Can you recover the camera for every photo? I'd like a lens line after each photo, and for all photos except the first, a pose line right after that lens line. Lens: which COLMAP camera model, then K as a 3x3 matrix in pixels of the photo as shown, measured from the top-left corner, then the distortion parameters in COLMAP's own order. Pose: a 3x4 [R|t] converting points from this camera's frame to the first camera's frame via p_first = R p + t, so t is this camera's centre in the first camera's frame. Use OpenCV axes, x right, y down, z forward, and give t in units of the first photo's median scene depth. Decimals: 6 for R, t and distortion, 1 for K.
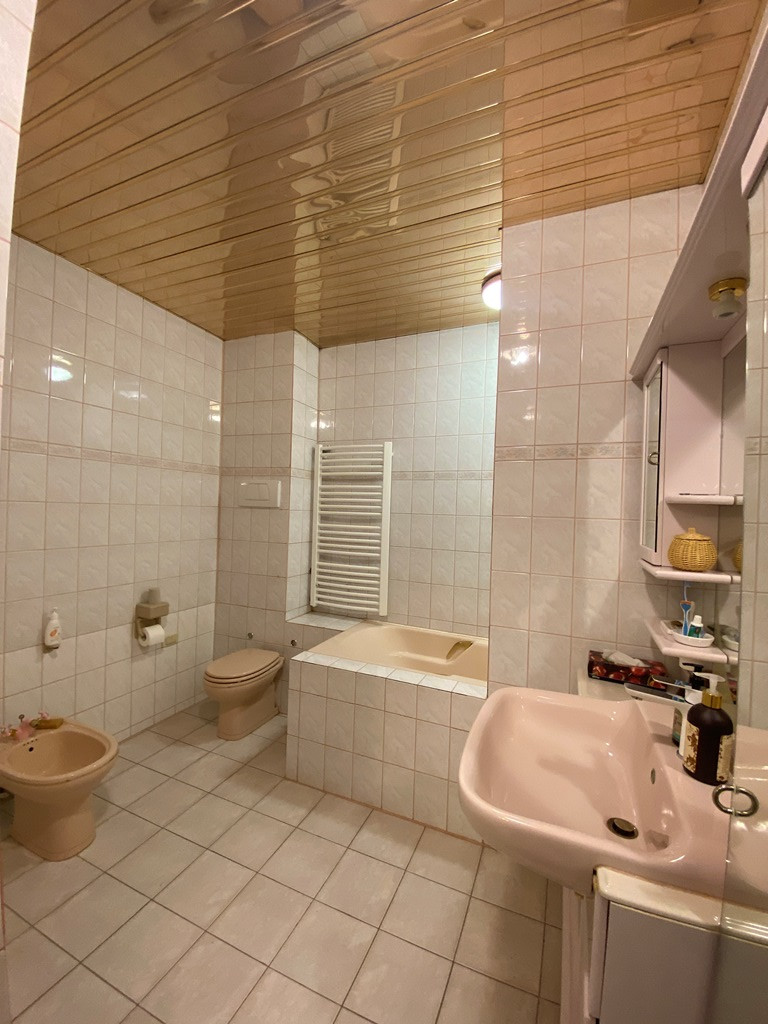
lens RADIAL K [[417.9, 0, 384.0], [0, 417.9, 512.0], [0, 0, 1]] dist [0.052303, -0.034091]
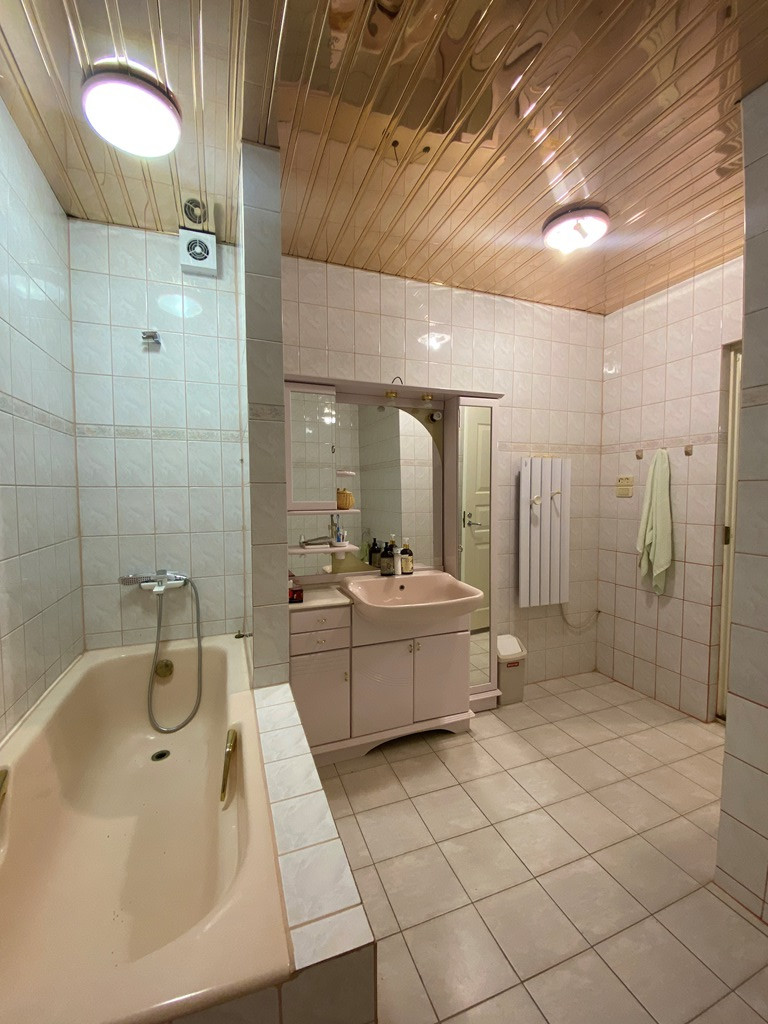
lens RADIAL K [[417.9, 0, 384.0], [0, 417.9, 512.0], [0, 0, 1]] dist [0.052303, -0.034091]
pose [[-0.698774, -0.065728, 0.712316, -0.680423], [-0.015764, 0.996943, 0.076527, -0.006011], [-0.715168, 0.042246, -0.697674, 1.875030]]
